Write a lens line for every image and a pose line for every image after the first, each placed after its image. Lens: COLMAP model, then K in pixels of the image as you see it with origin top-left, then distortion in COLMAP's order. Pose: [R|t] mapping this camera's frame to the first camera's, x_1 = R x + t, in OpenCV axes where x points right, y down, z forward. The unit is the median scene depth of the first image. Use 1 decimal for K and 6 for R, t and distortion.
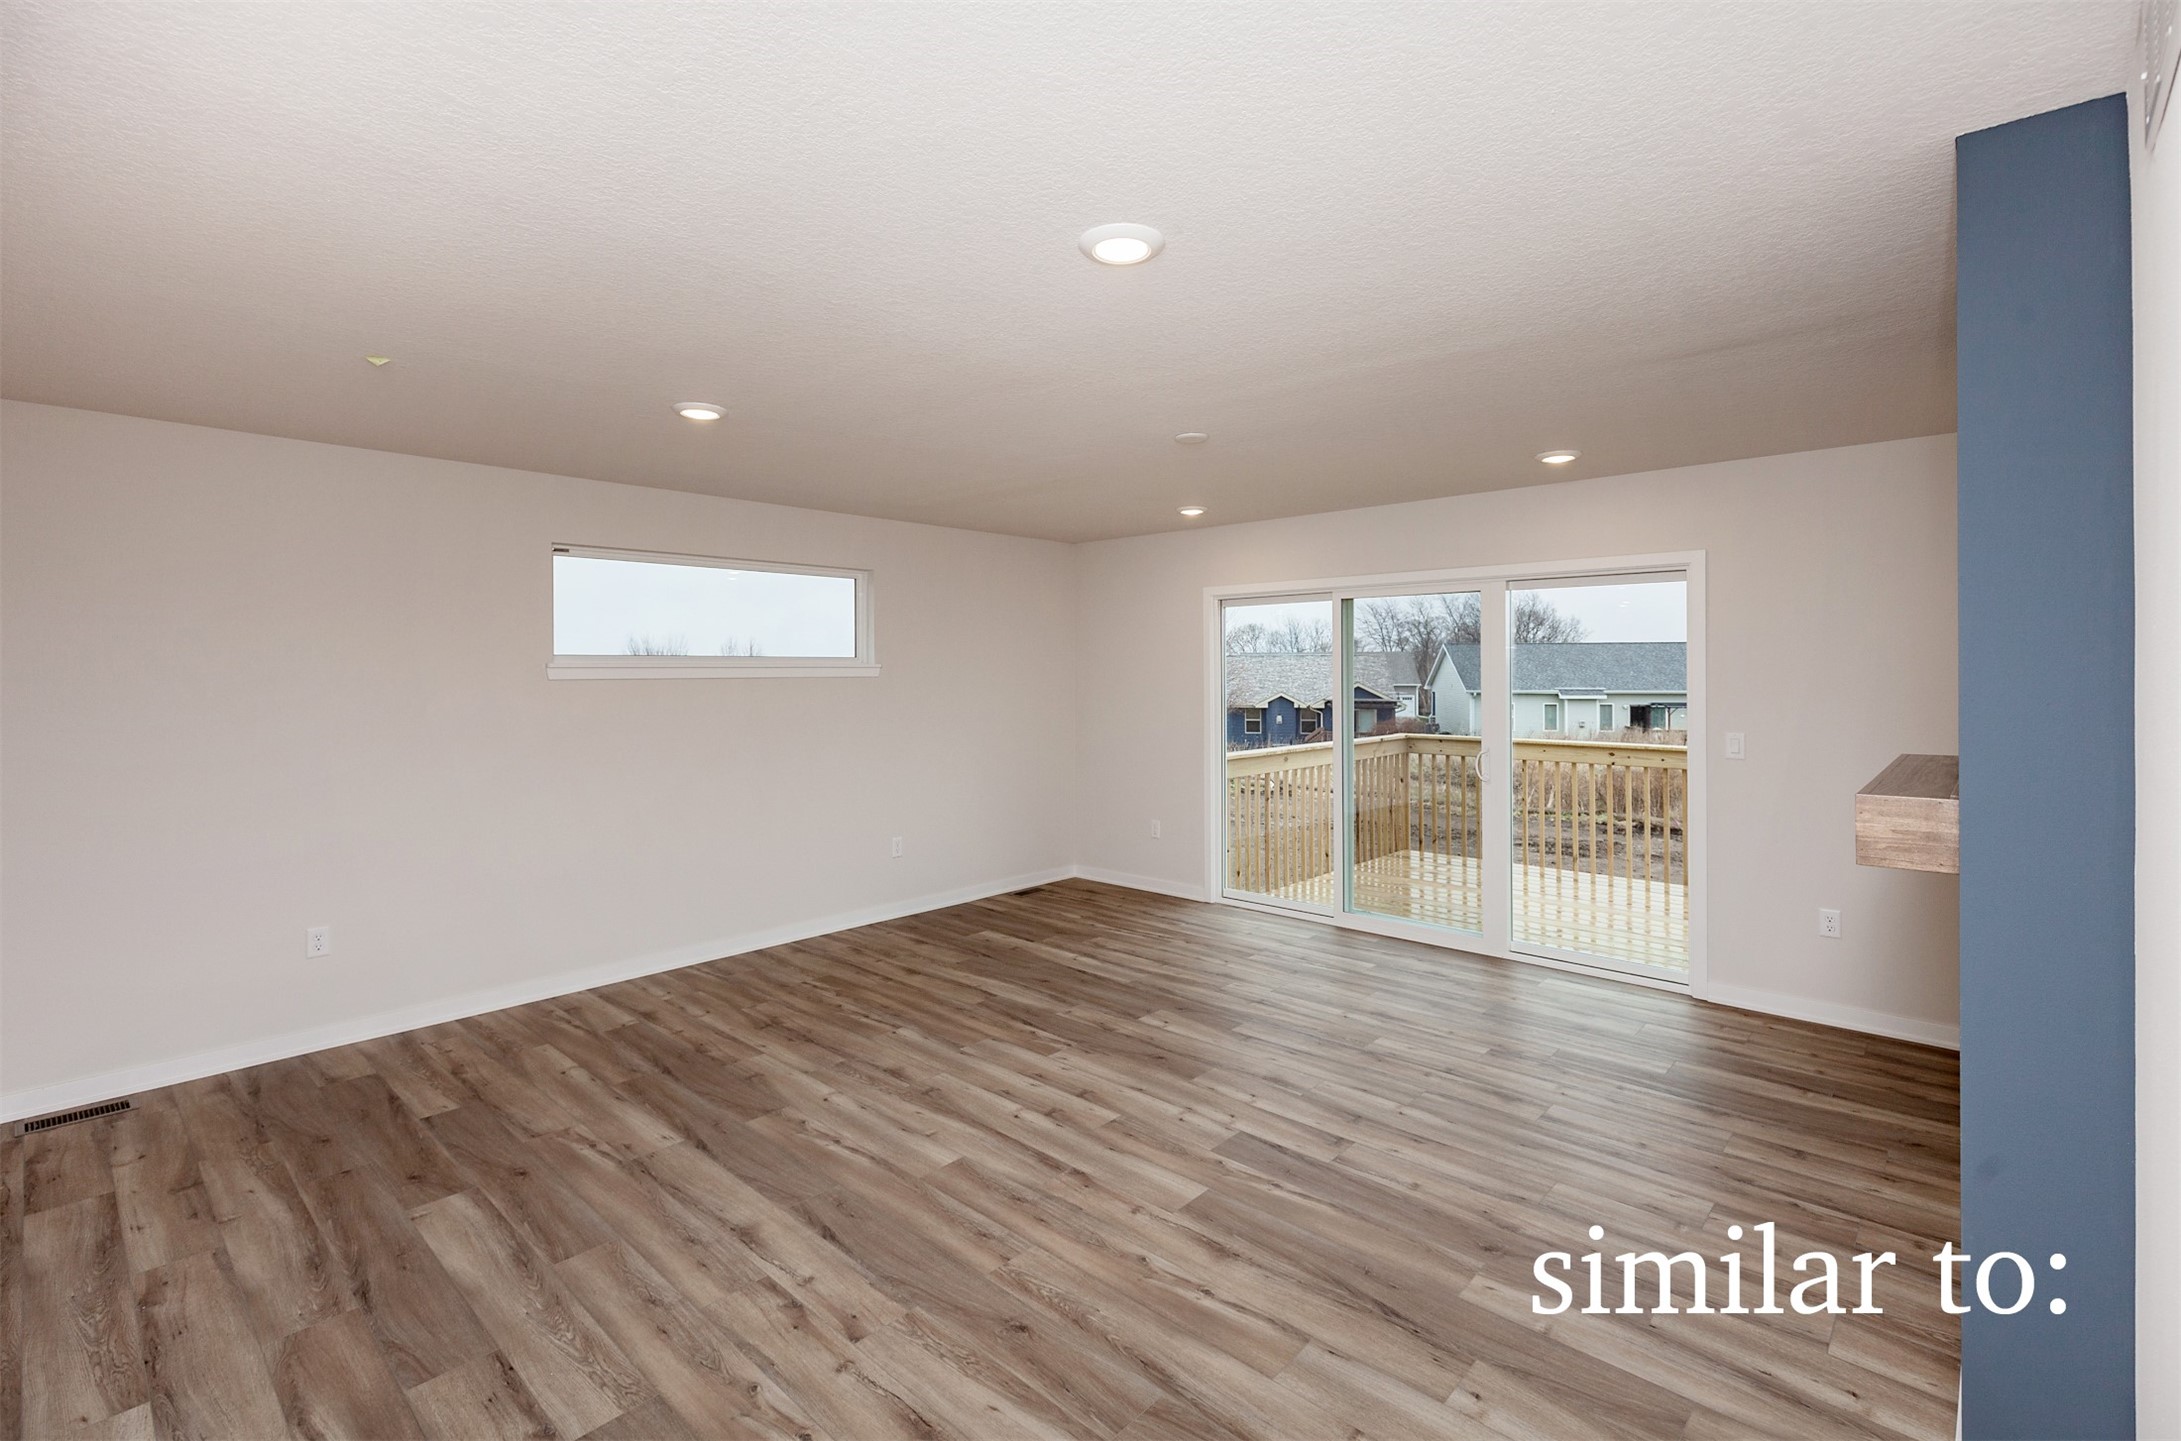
lens RADIAL K [[974.6, 0, 1088.6], [0, 974.6, 672.3], [0, 0, 1]] dist [0.009471, -0.000432]
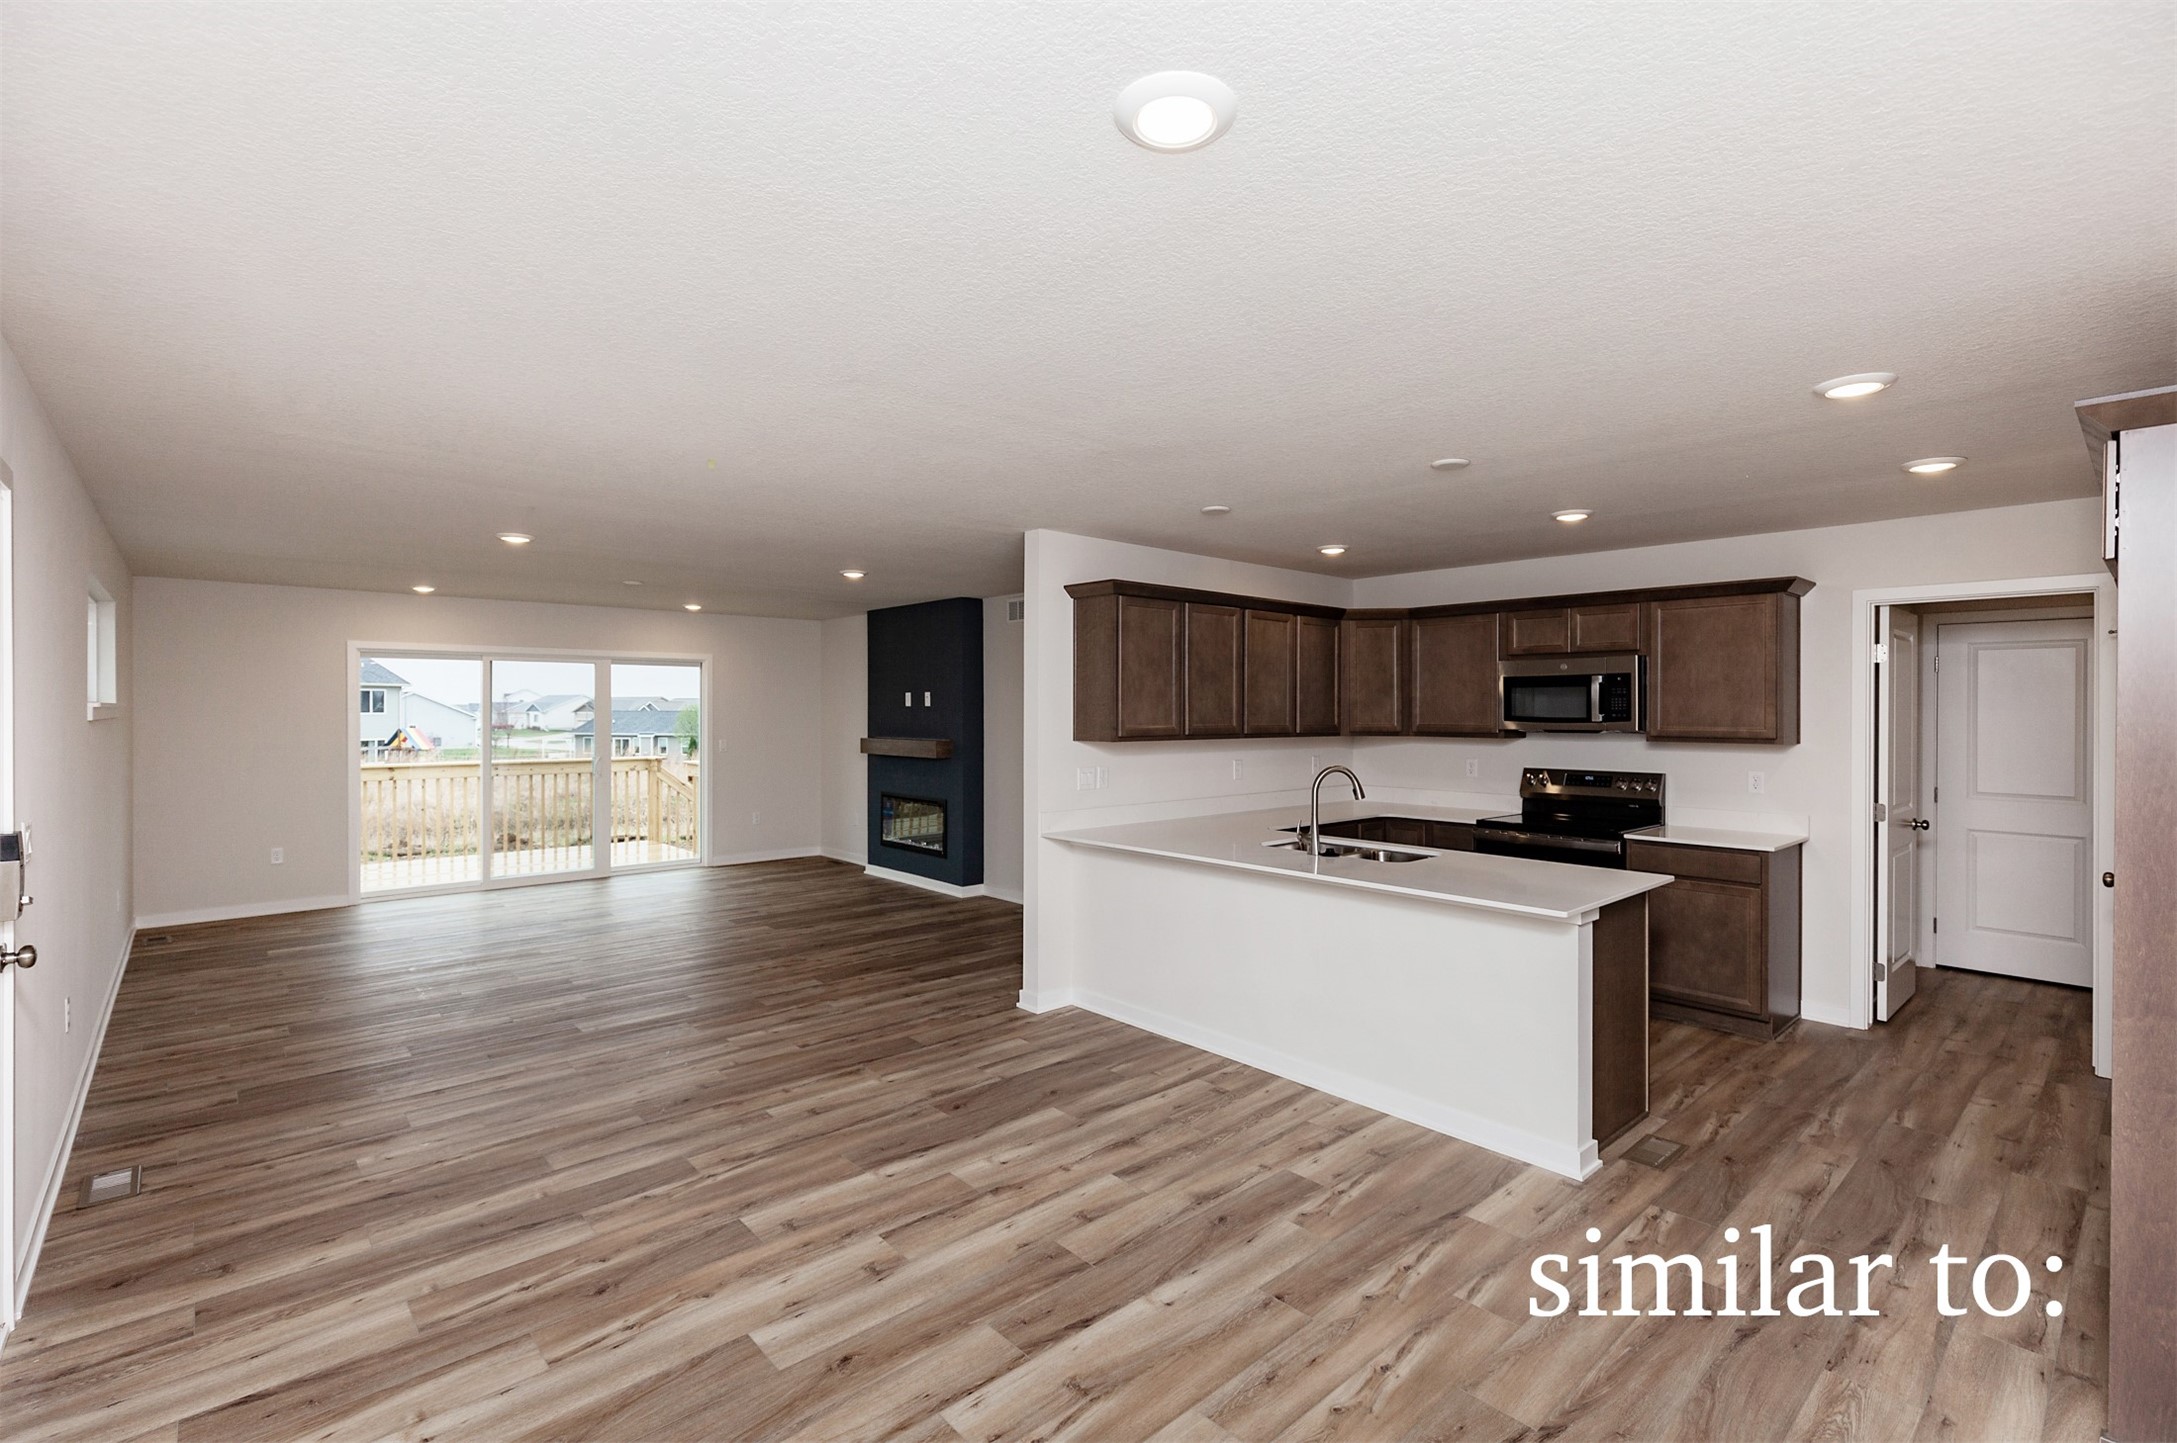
lens RADIAL K [[970.0, 0, 1097.1], [0, 970.0, 714.8], [0, 0, 1]] dist [0.009311, -0.000677]
pose [[0.086016, -0.003008, 0.996289, -1.887640], [0.000123, 0.999995, 0.003008, -0.000631], [-0.996294, -0.000136, 0.086016, -0.017743]]
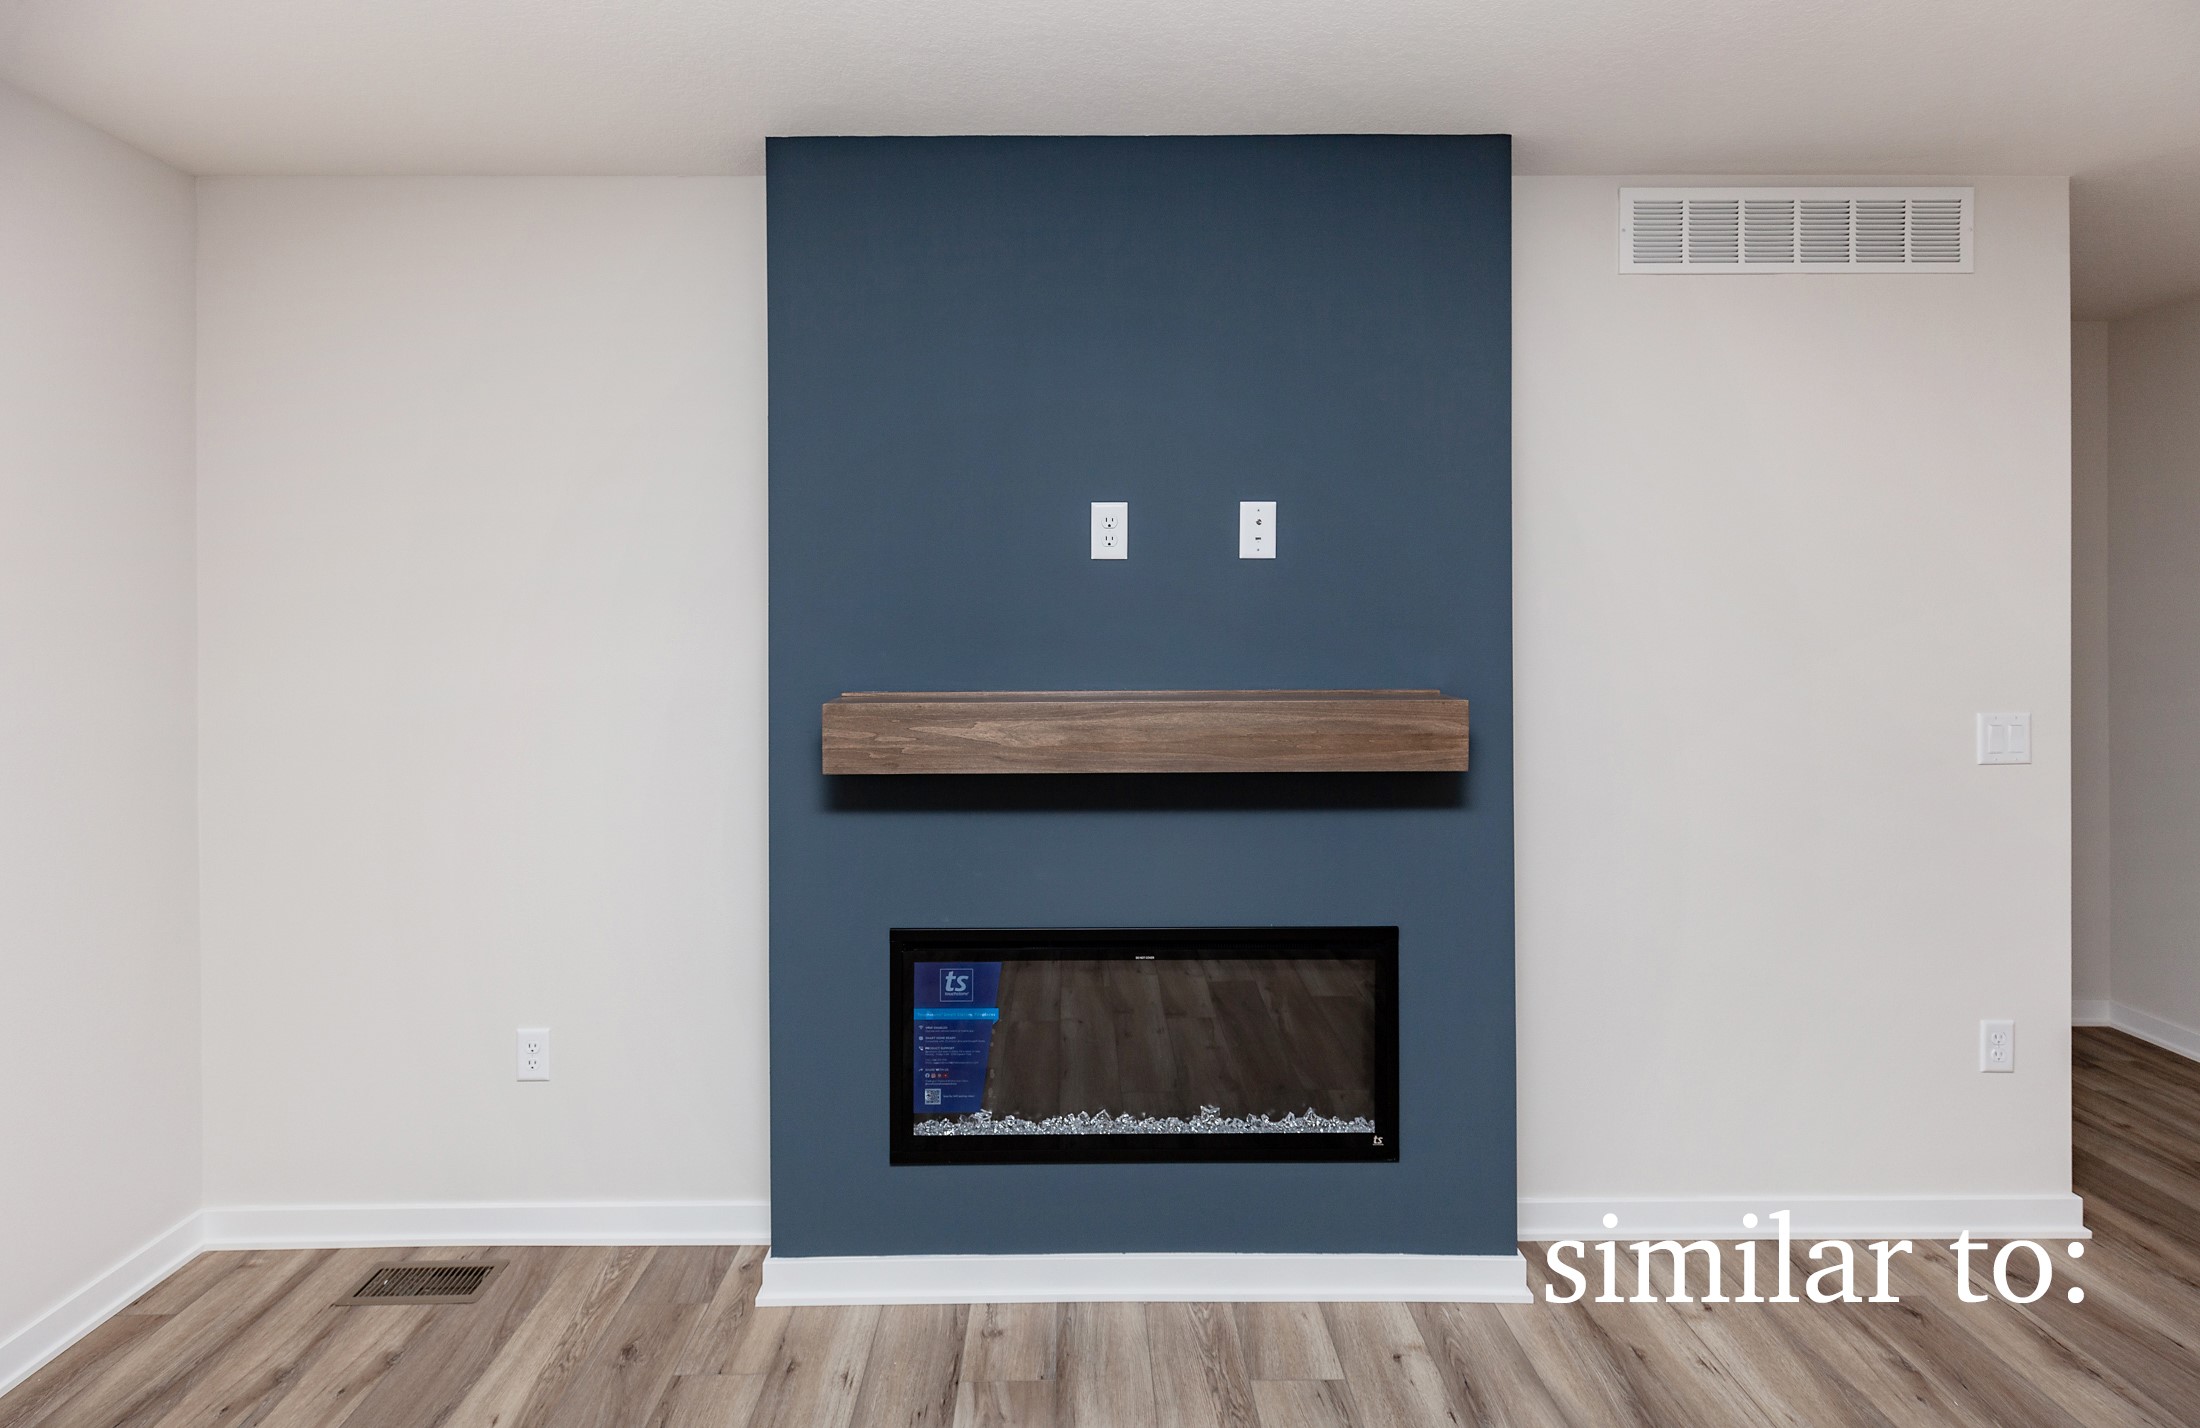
lens RADIAL K [[1154.4, 0, 1102.5], [0, 1154.4, 590.4], [0, 0, 1]] dist [-0.000890, 0.012035]
pose [[-0.687826, 0.001379, 0.725874, 0.101622], [0.003856, 0.999991, 0.001754, 0.002934], [-0.725865, 0.004005, -0.687825, 1.211226]]
